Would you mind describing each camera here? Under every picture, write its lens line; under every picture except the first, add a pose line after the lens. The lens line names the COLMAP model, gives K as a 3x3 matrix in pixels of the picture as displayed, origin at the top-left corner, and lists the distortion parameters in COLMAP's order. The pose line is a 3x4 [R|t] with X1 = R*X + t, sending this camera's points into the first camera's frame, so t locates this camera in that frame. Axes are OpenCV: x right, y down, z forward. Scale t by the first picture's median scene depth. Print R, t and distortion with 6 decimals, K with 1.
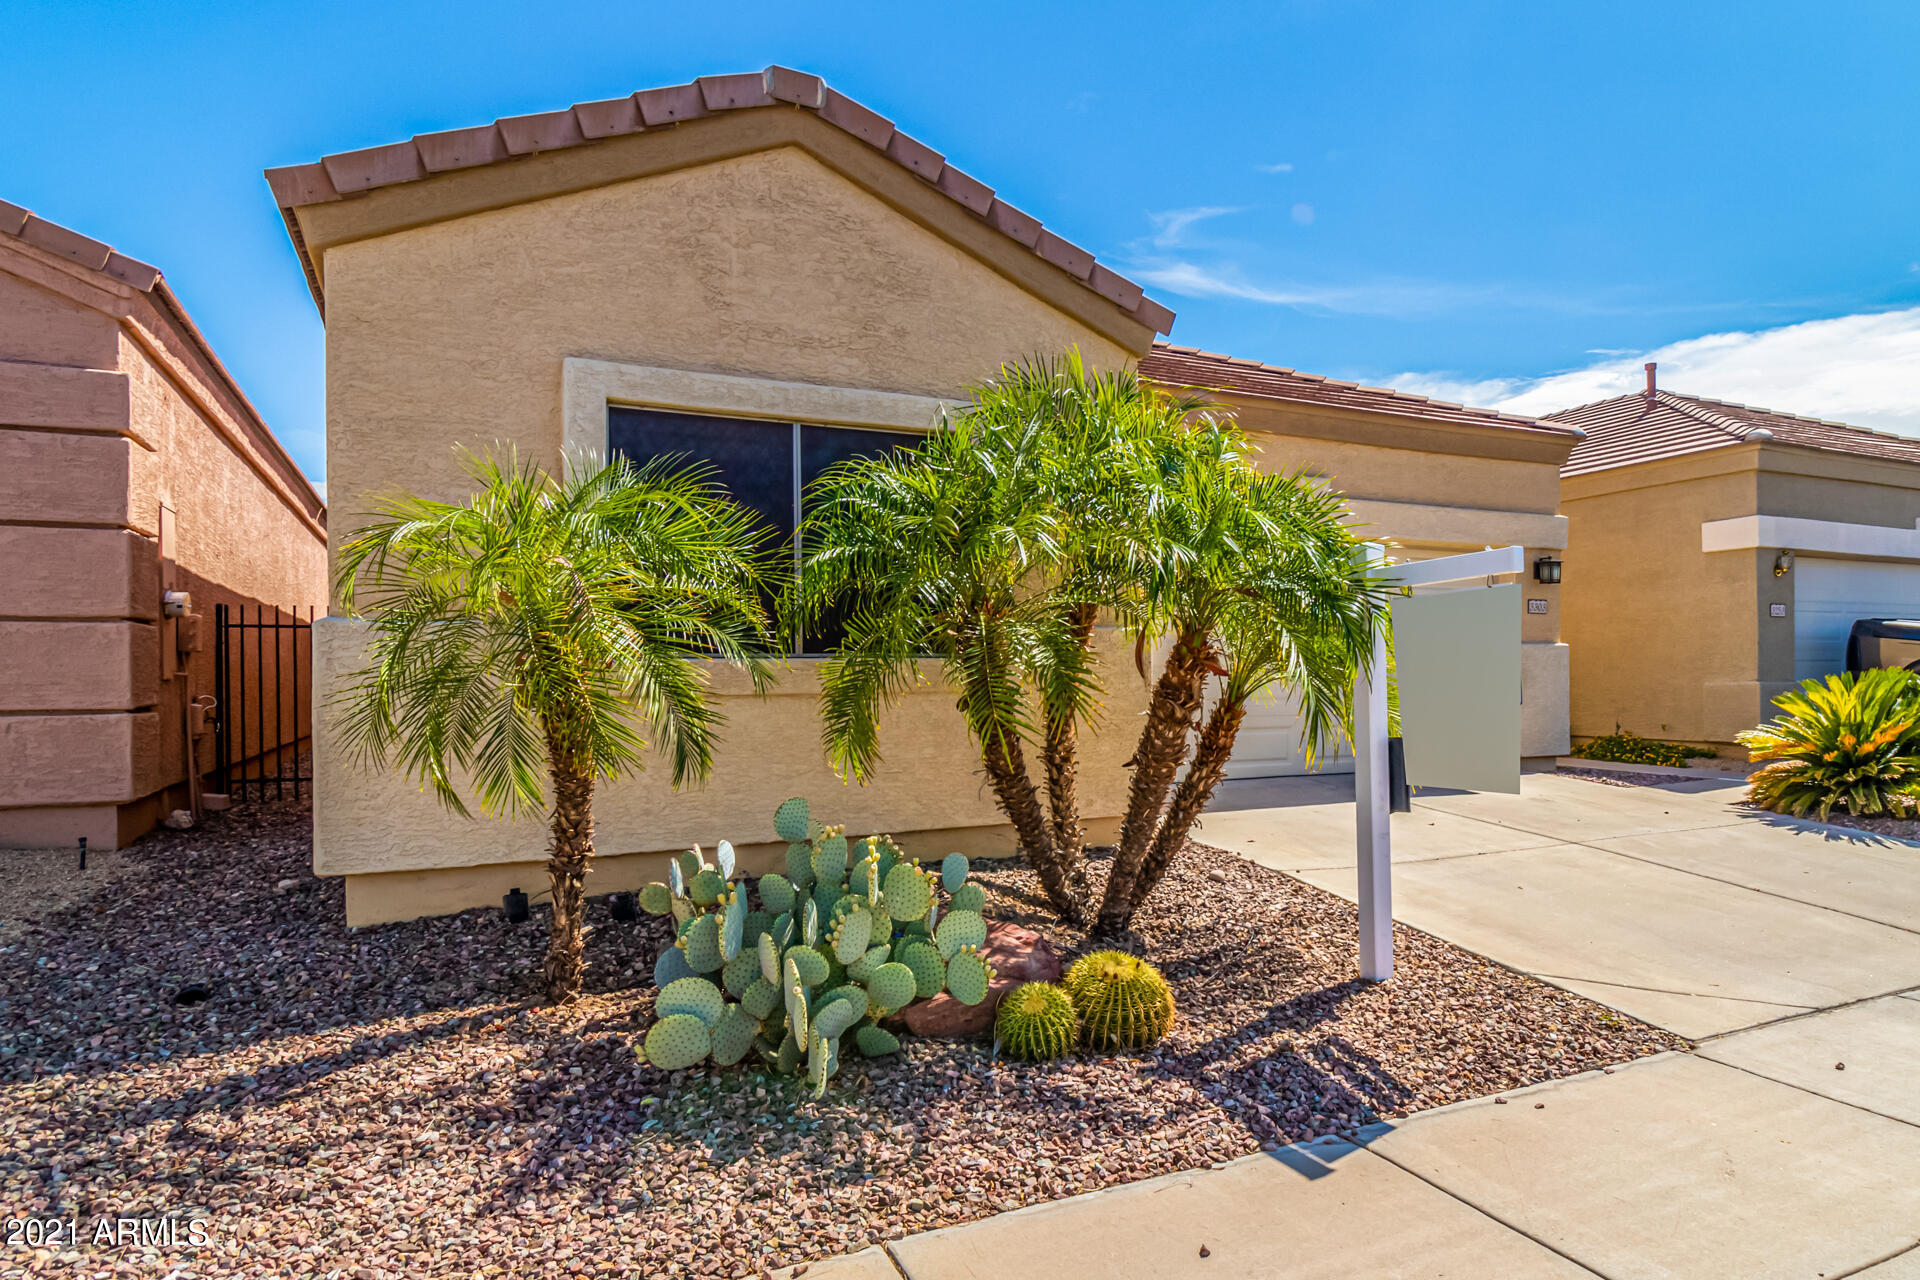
lens RADIAL K [[1010.8, 0, 962.5], [0, 1010.8, 648.6], [0, 0, 1]] dist [0.000405, 0.000274]
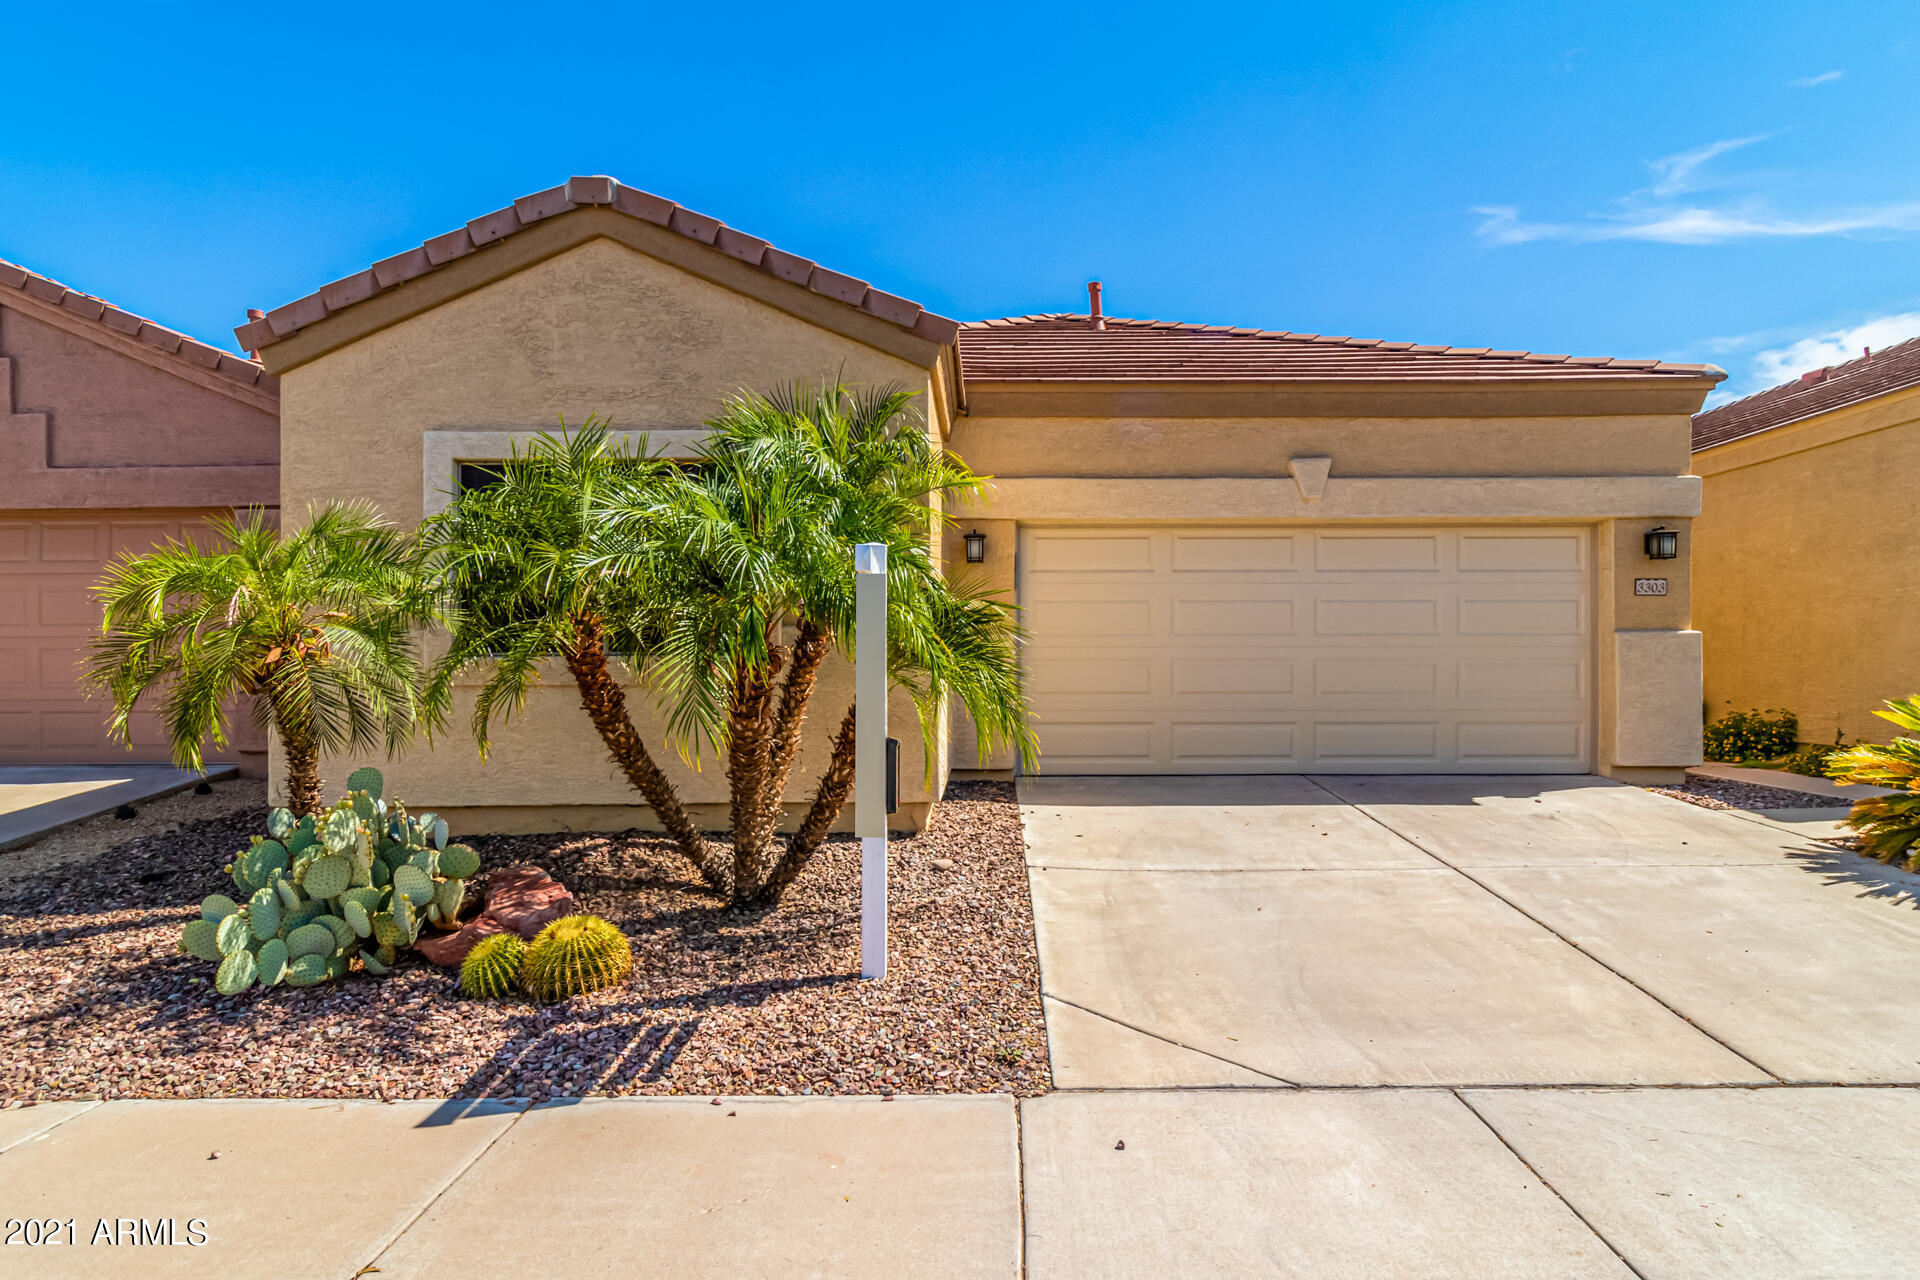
lens RADIAL K [[910.8, 0, 960.0], [0, 910.8, 640.0], [0, 0, 1]] dist [-0.002176, 0.000172]
pose [[0.918136, -0.007174, -0.396200, 0.710086], [0.008663, 0.999961, 0.001969, -0.008488], [0.396170, -0.005240, 0.918162, 0.168310]]
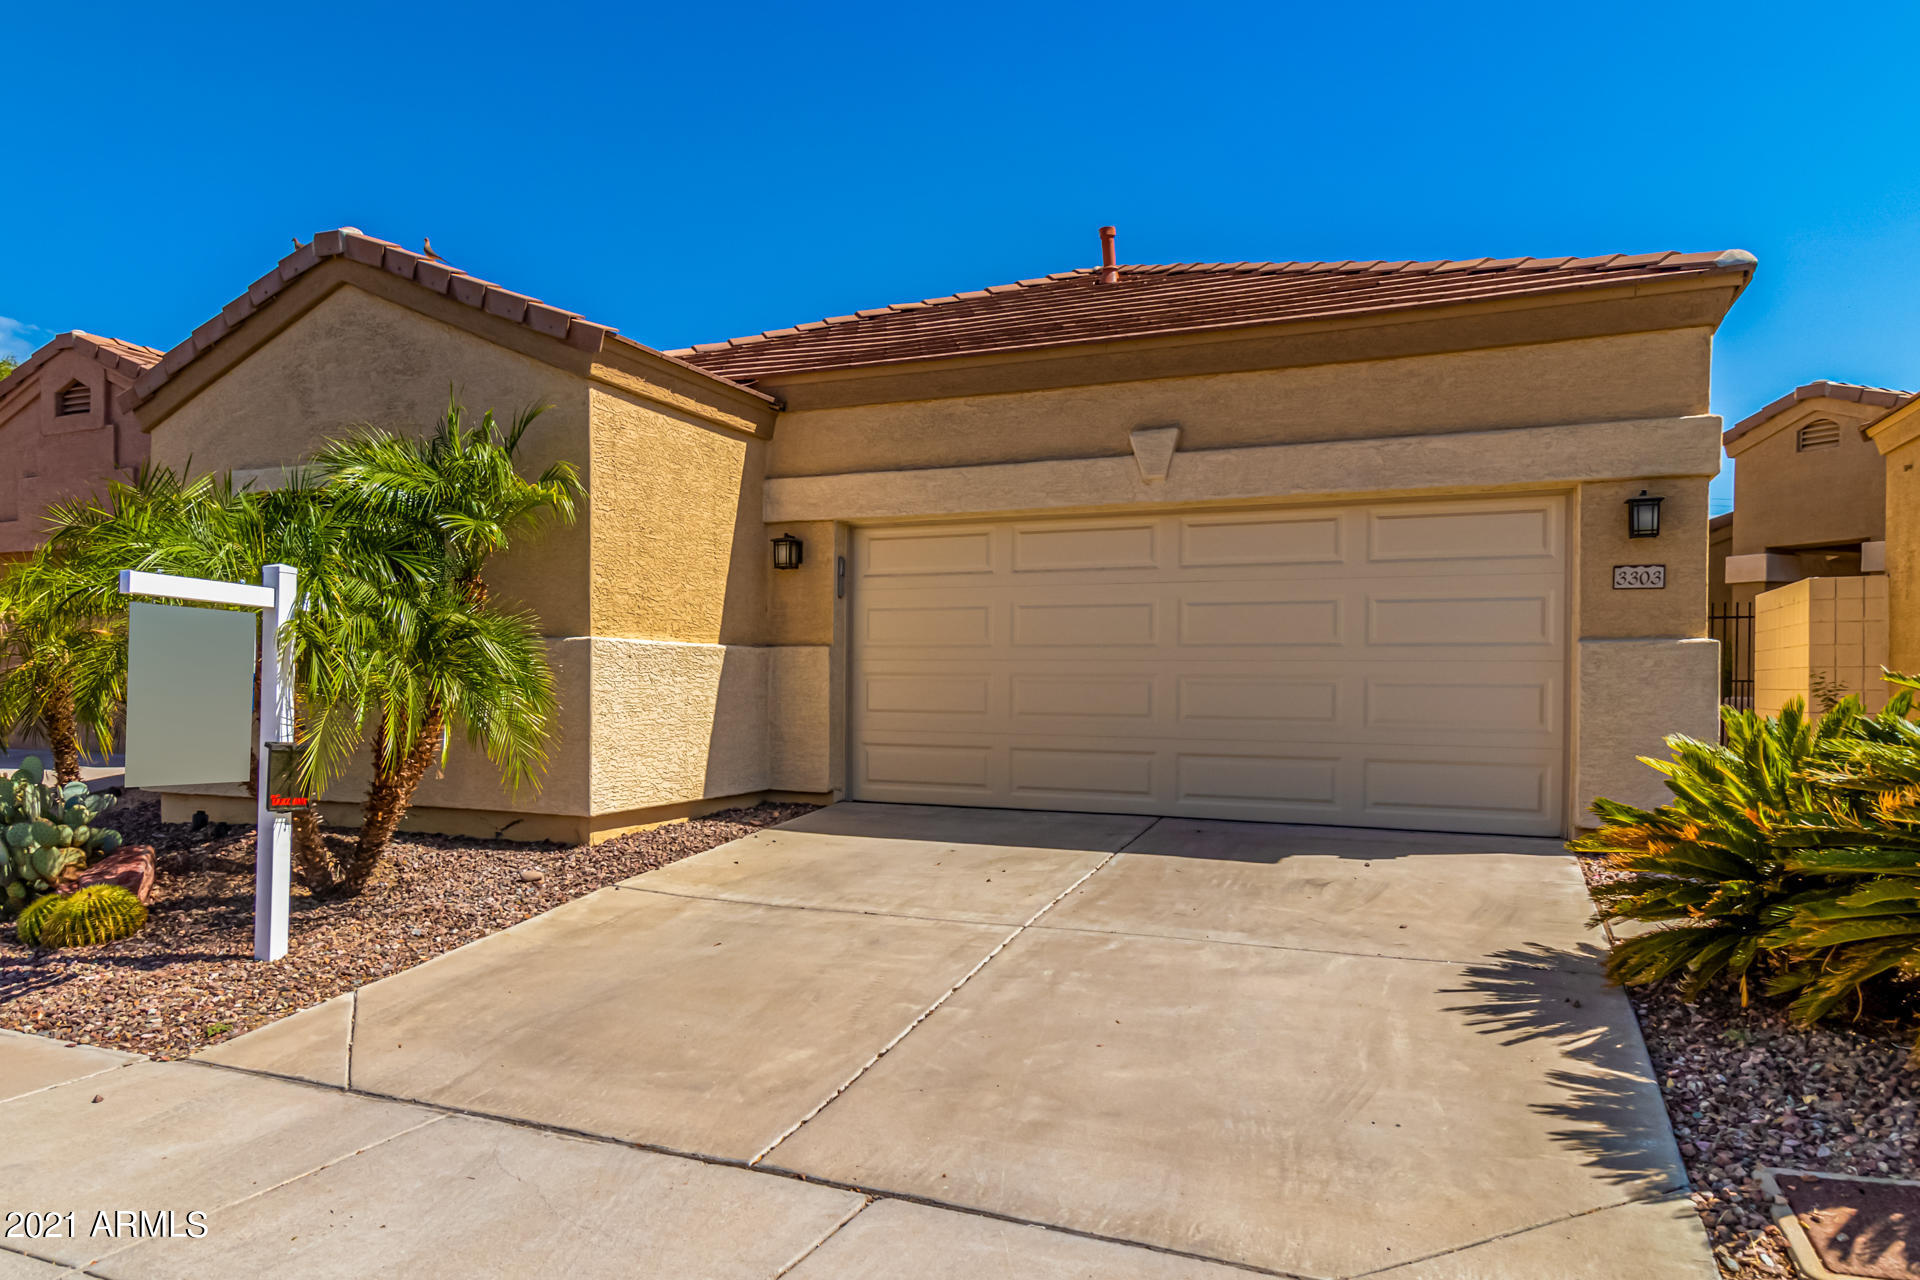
lens RADIAL K [[1049.9, 0, 925.9], [0, 1049.9, 655.9], [0, 0, 1]] dist [-0.000652, -0.000730]
pose [[0.722225, -0.003539, -0.691649, 1.438401], [0.009047, 0.999950, 0.004331, -0.004006], [0.691599, -0.009385, 0.722221, 0.558679]]
